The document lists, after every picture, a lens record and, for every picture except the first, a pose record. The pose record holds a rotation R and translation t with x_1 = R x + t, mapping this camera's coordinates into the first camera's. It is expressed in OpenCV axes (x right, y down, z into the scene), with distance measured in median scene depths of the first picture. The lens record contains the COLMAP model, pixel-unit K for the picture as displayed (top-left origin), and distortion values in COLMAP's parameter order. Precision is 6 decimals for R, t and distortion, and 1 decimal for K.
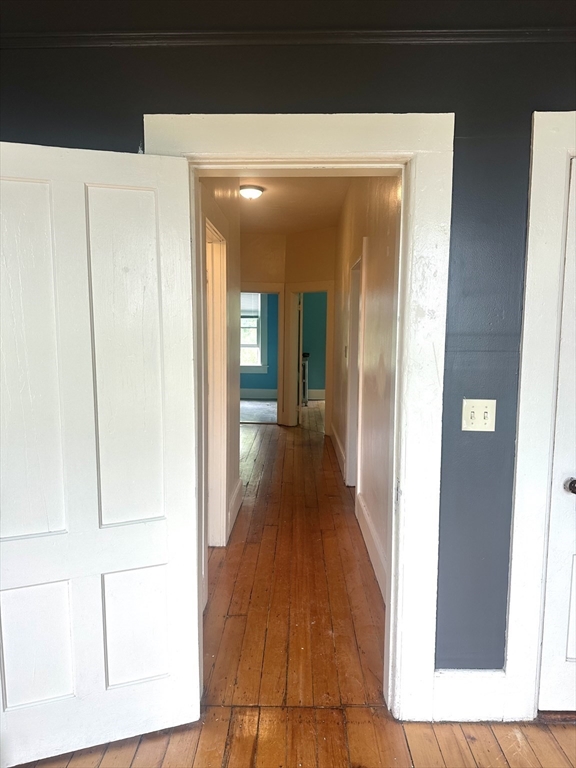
lens RADIAL K [[537.8, 0, 286.1], [0, 537.8, 379.2], [0, 0, 1]] dist [0.013364, -0.033935]
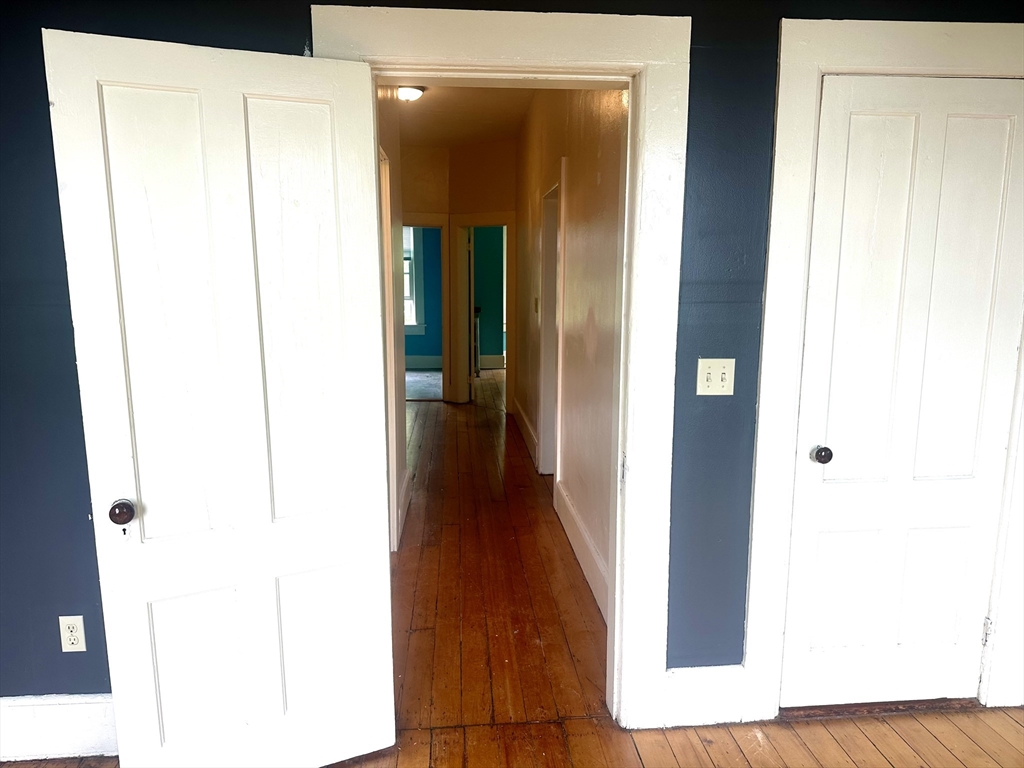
lens RADIAL K [[717.1, 0, 516.1], [0, 717.1, 386.7], [0, 0, 1]] dist [0.013364, -0.033935]
pose [[0.994048, -0.020548, 0.106991, -0.077406], [0.013937, 0.997968, 0.062175, 0.006166], [-0.108052, -0.060314, 0.992314, -0.098388]]
